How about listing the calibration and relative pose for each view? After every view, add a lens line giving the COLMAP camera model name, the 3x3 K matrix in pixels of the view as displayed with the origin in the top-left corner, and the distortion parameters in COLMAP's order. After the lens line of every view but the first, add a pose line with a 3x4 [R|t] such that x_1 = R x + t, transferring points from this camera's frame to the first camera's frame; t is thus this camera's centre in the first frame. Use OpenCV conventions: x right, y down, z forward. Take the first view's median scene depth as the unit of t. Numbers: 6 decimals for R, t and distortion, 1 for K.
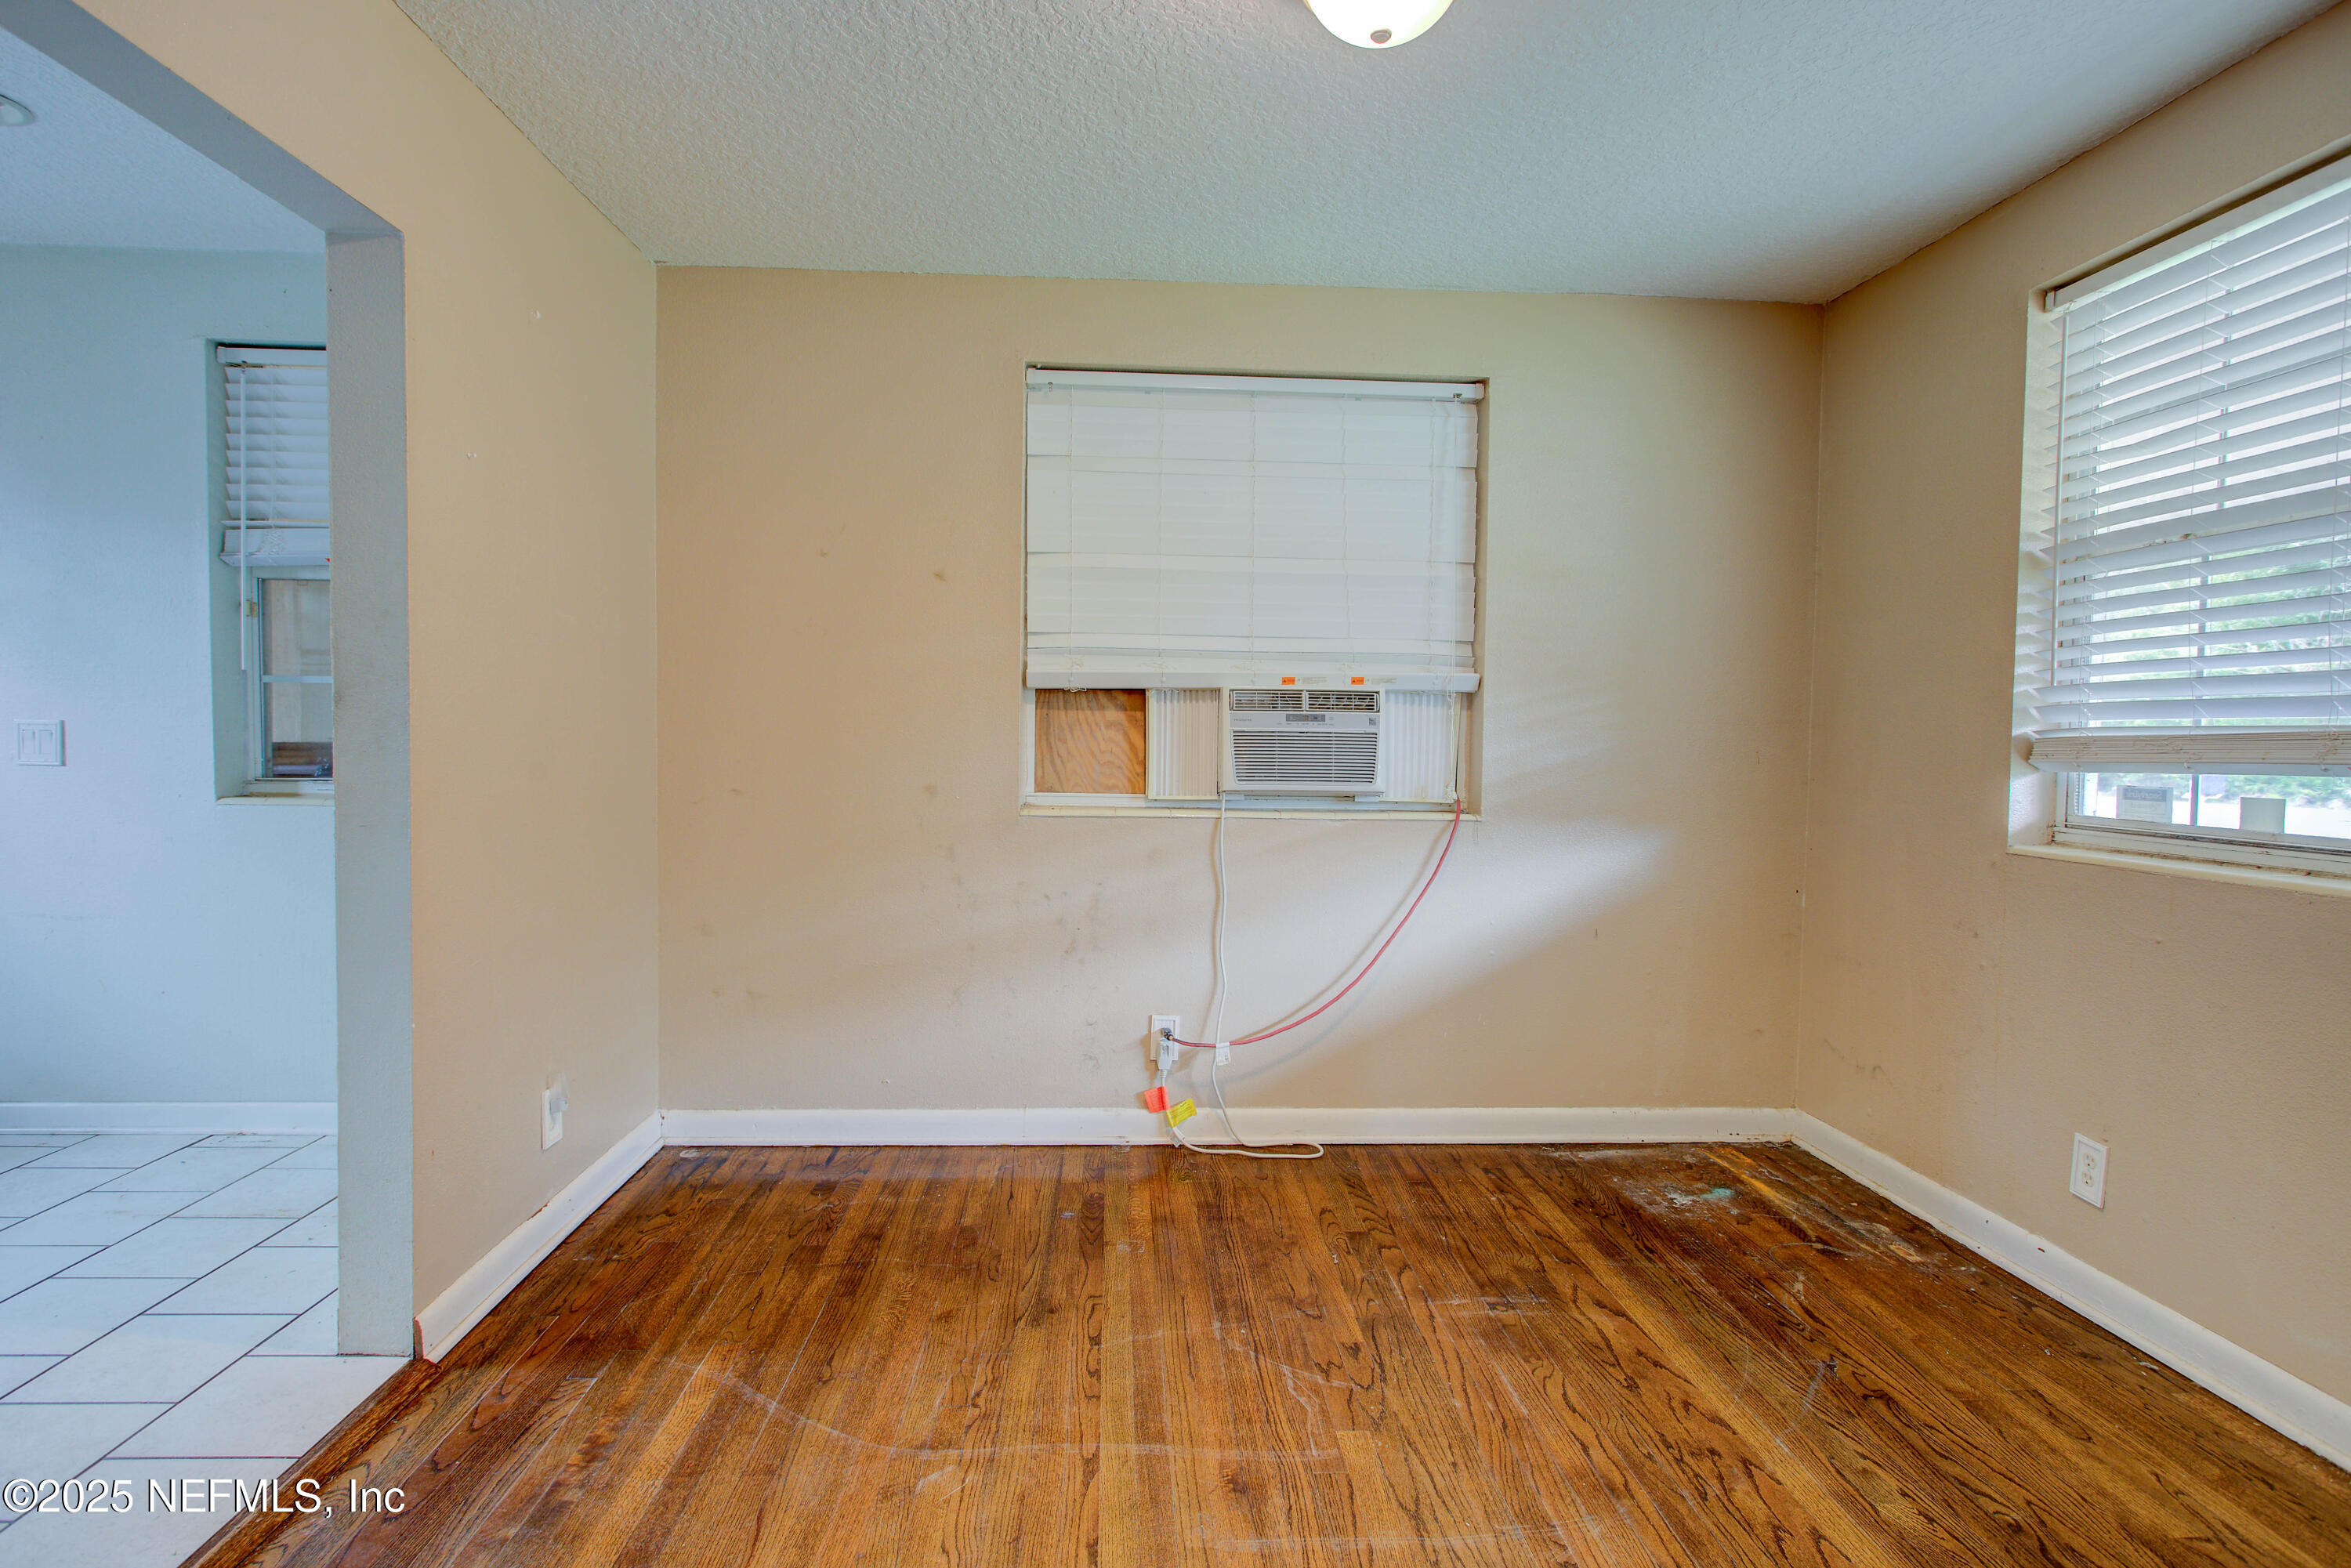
lens RADIAL K [[1175.6, 0, 1204.1], [0, 1175.6, 782.5], [0, 0, 1]] dist [-0.016689, 0.009011]
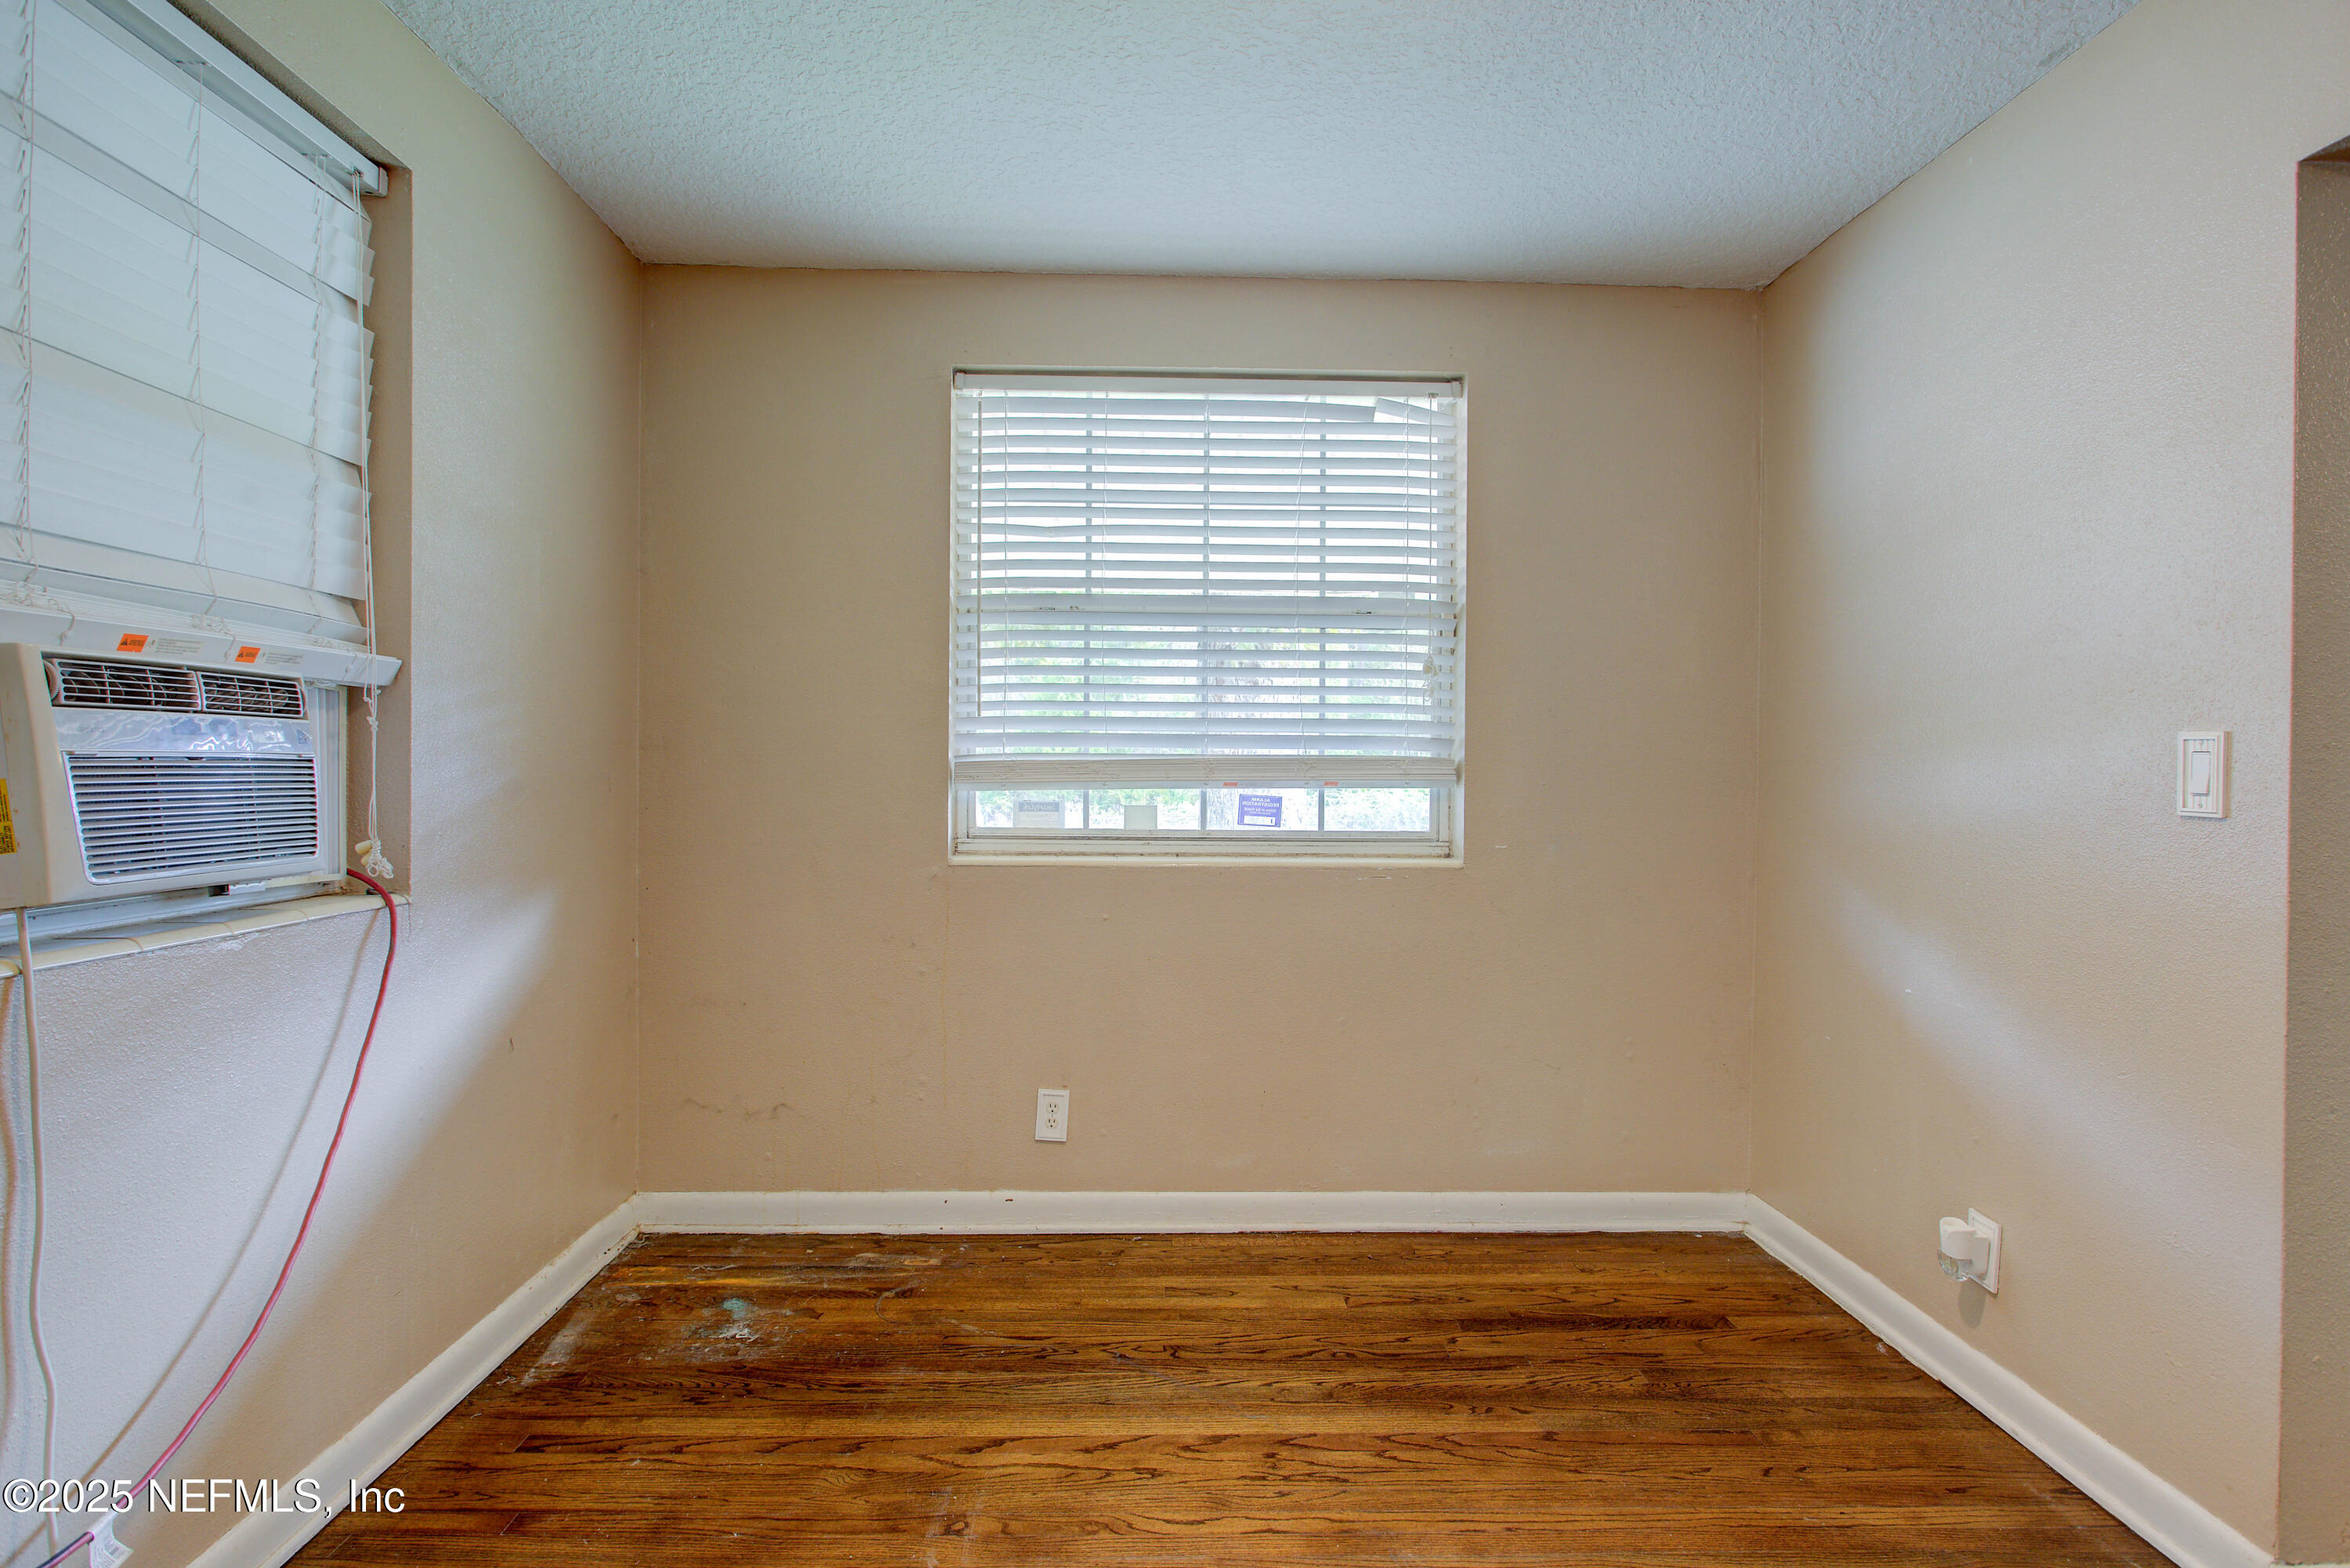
lens RADIAL K [[1210.7, 0, 1159.6], [0, 1210.7, 782.2], [0, 0, 1]] dist [-0.018594, 0.007835]
pose [[0.061187, -0.025486, 0.997801, -0.414524], [0.032663, 0.999190, 0.023518, -0.036338], [-0.997592, 0.031152, 0.061969, 0.671237]]
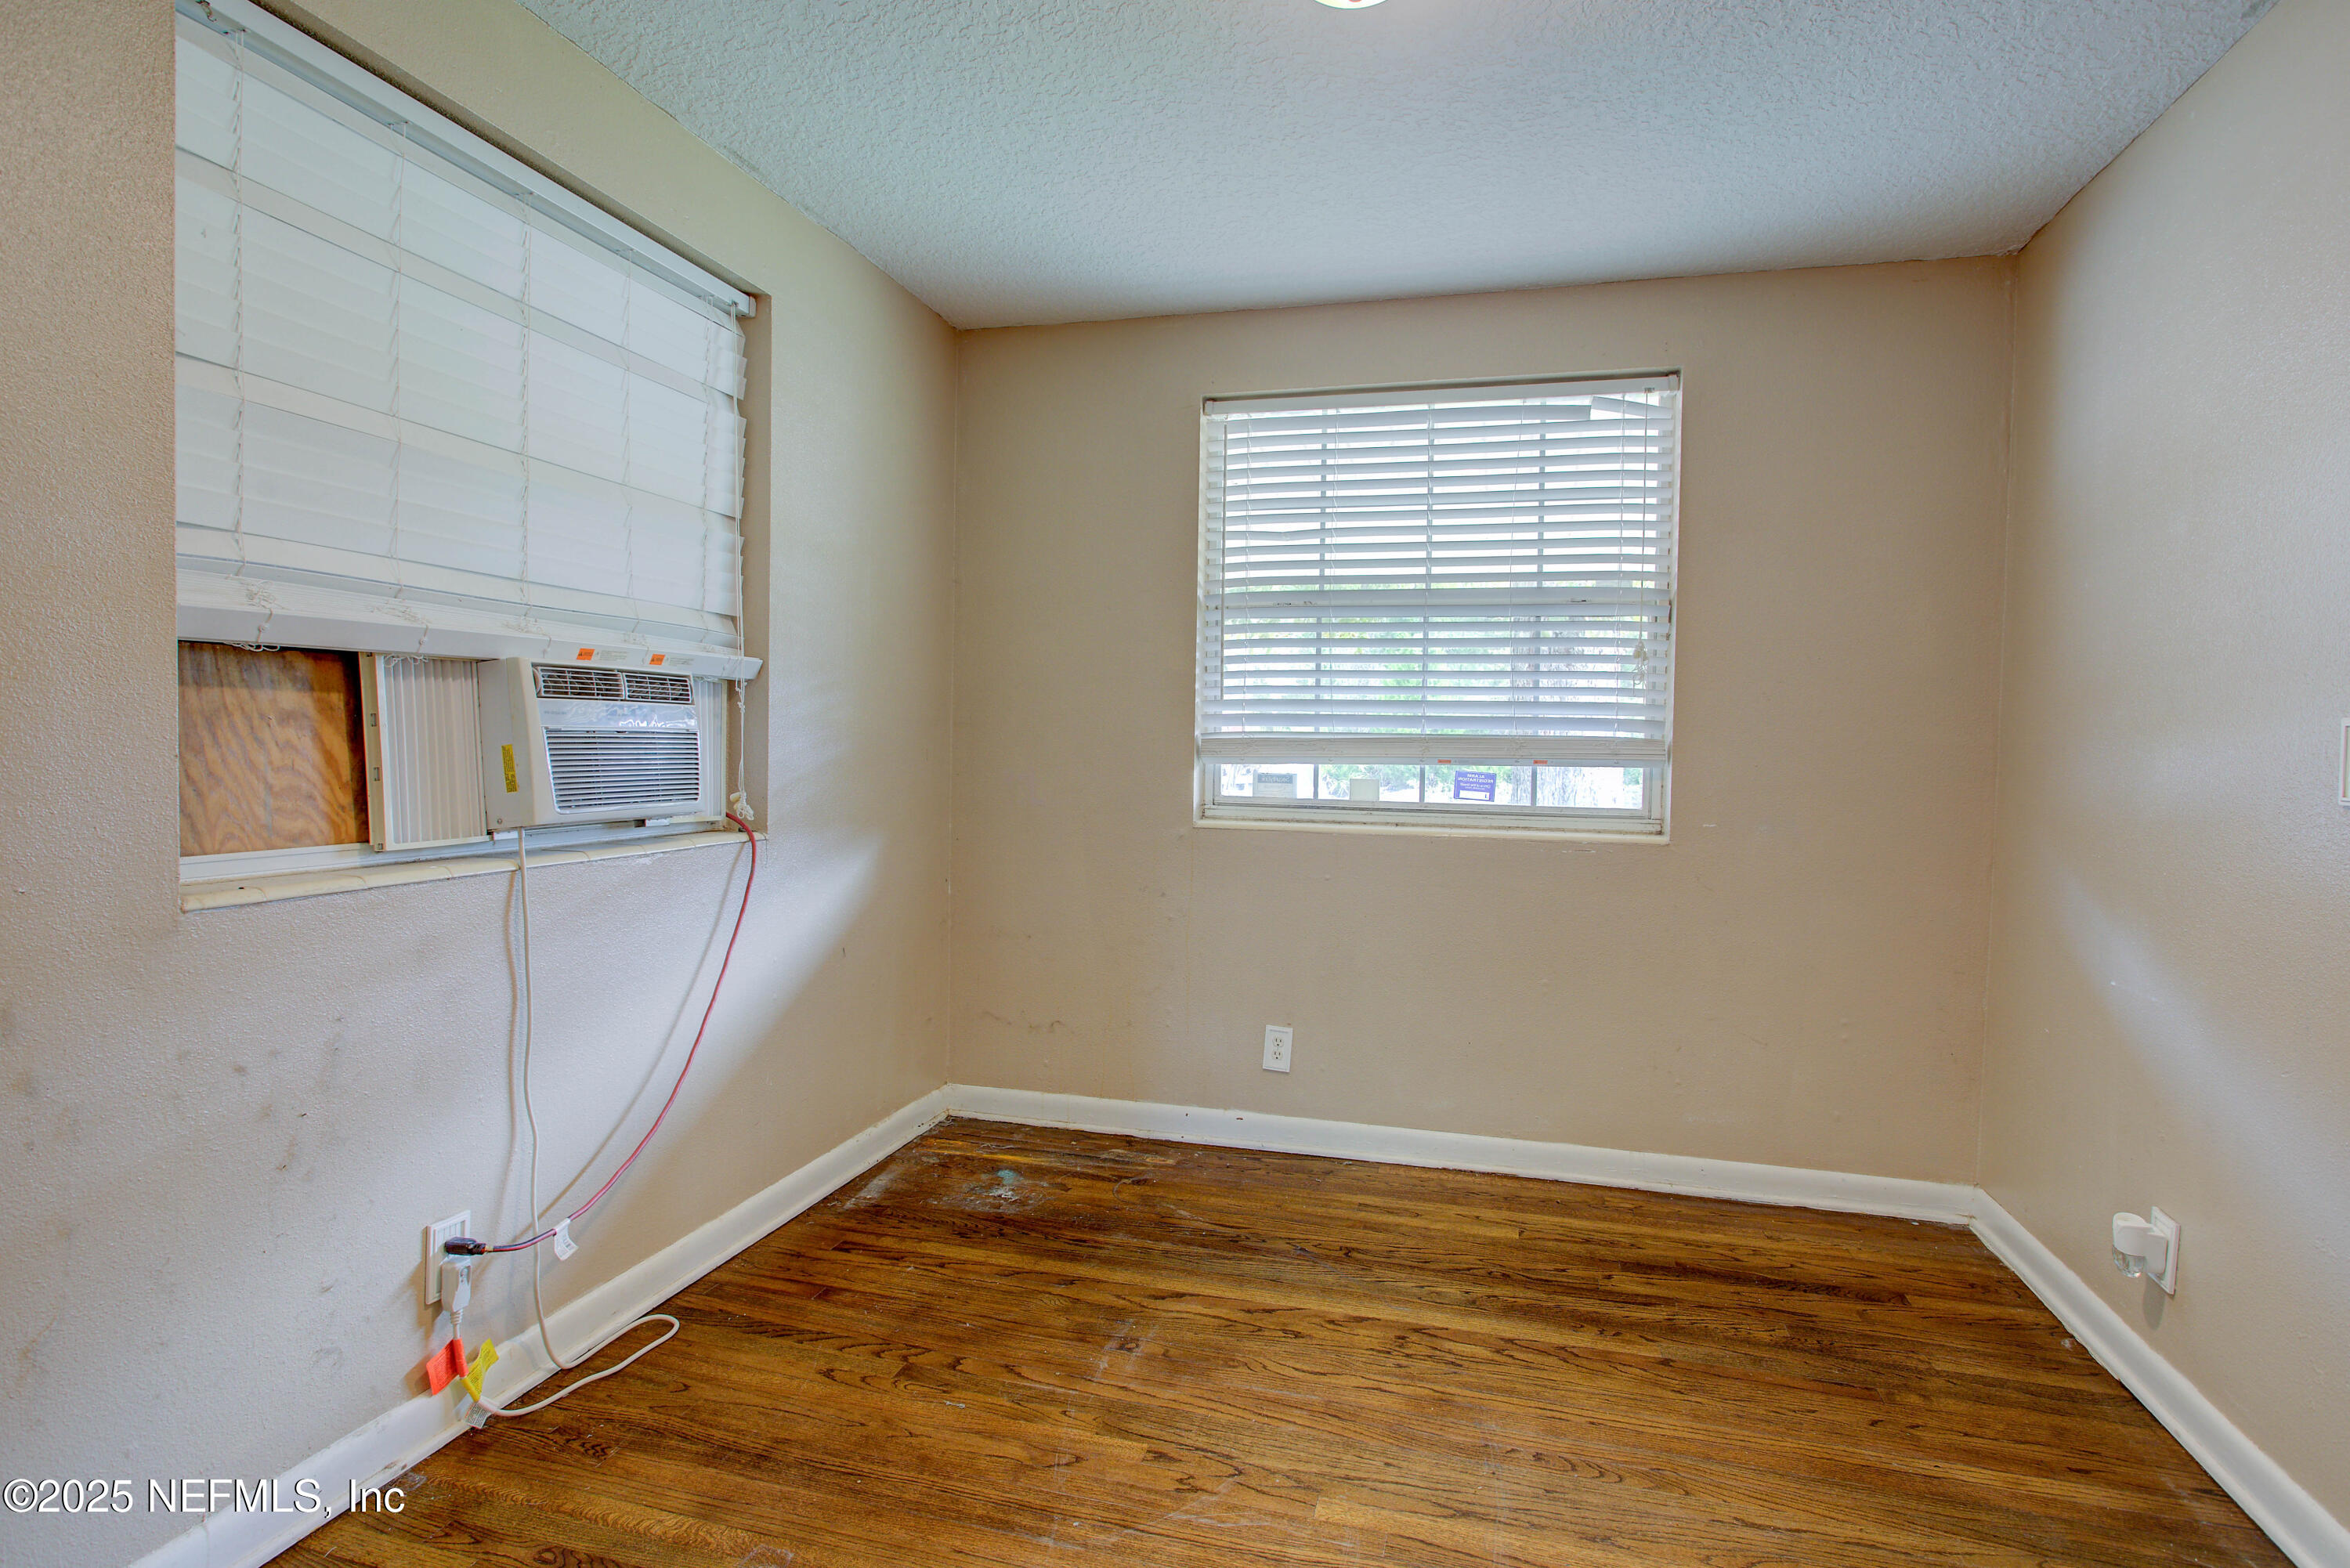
lens RADIAL K [[1185.5, 0, 1167.5], [0, 1185.5, 781.9], [0, 0, 1]] dist [-0.020660, 0.008224]
pose [[0.347142, -0.040574, 0.936934, -0.510354], [0.024612, 0.999114, 0.034148, -0.033190], [-0.937489, 0.011206, 0.347833, 0.526706]]
